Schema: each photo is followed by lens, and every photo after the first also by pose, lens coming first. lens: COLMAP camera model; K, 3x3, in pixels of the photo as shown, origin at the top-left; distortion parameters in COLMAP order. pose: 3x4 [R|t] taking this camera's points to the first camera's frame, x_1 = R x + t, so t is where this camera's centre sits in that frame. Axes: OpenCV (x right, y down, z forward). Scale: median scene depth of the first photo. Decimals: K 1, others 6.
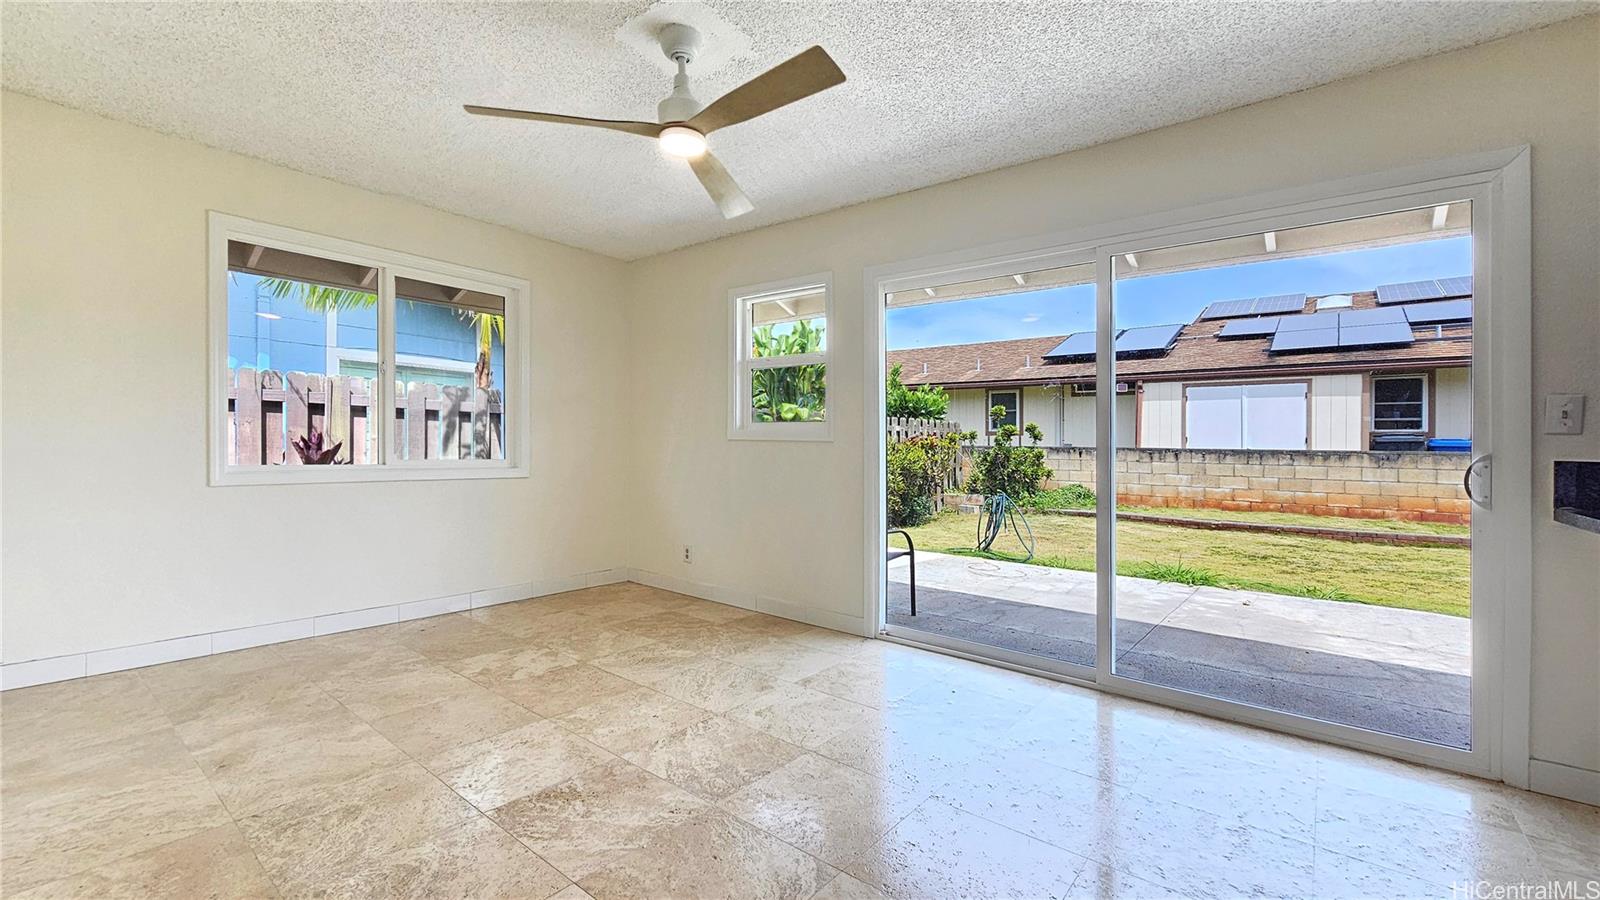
lens RADIAL K [[653.7, 0, 799.3], [0, 653.7, 450.7], [0, 0, 1]] dist [-0.002071, -0.000026]
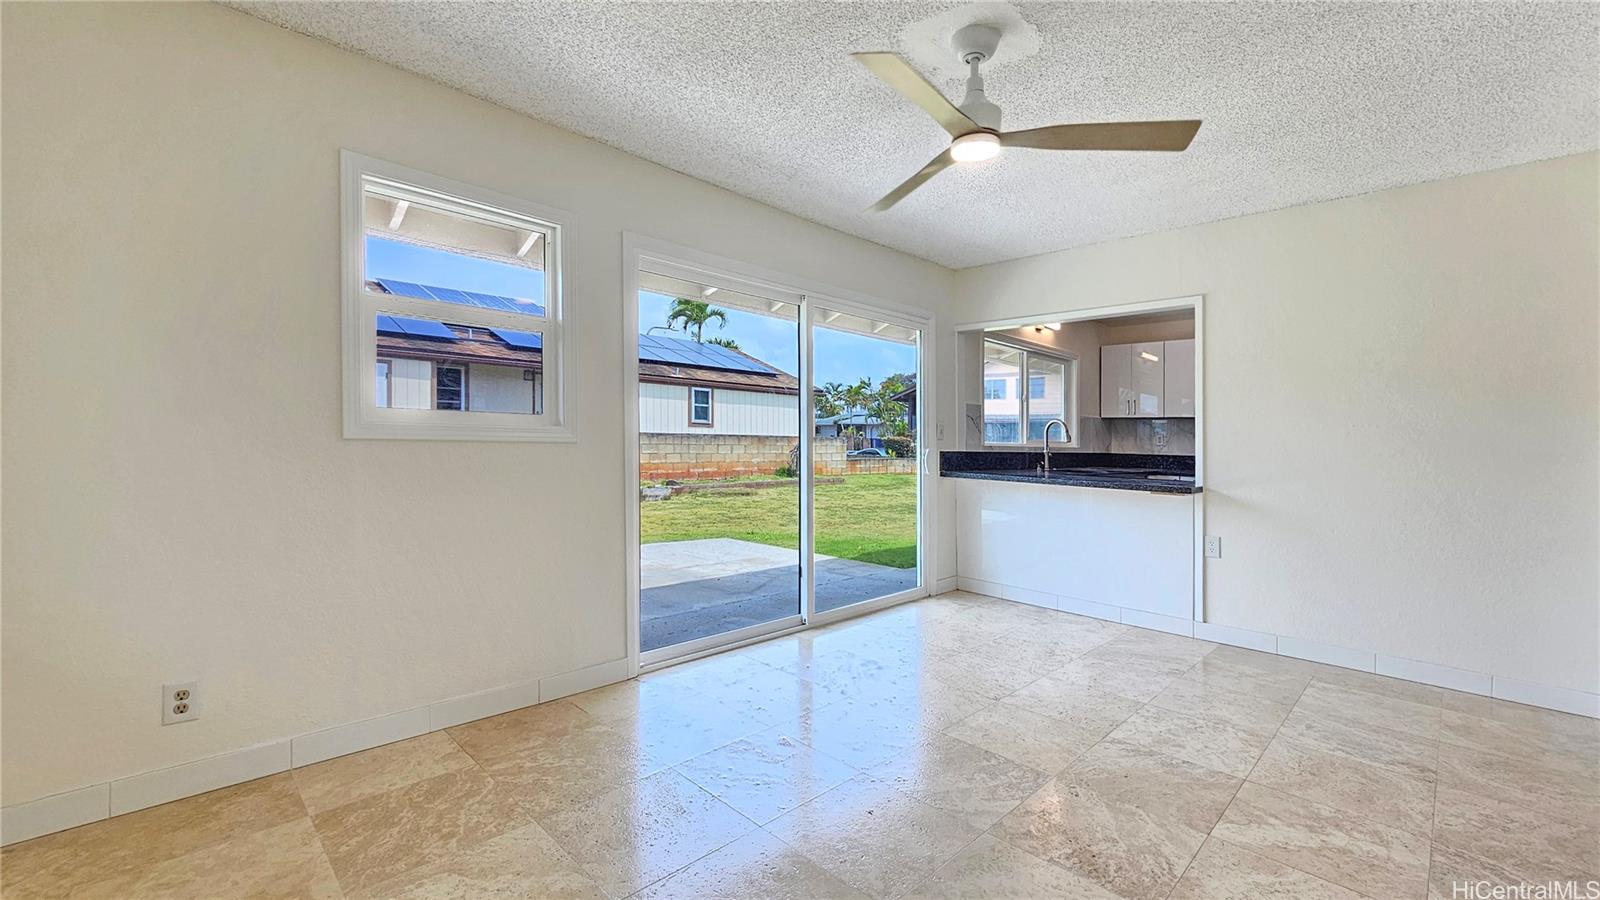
lens RADIAL K [[653.7, 0, 799.3], [0, 653.7, 436.4], [0, 0, 1]] dist [-0.002071, -0.000026]
pose [[0.118174, -0.015266, 0.992876, -0.216954], [-0.012840, 0.999775, 0.016900, -0.012644], [-0.992910, -0.014745, 0.117952, 0.215647]]
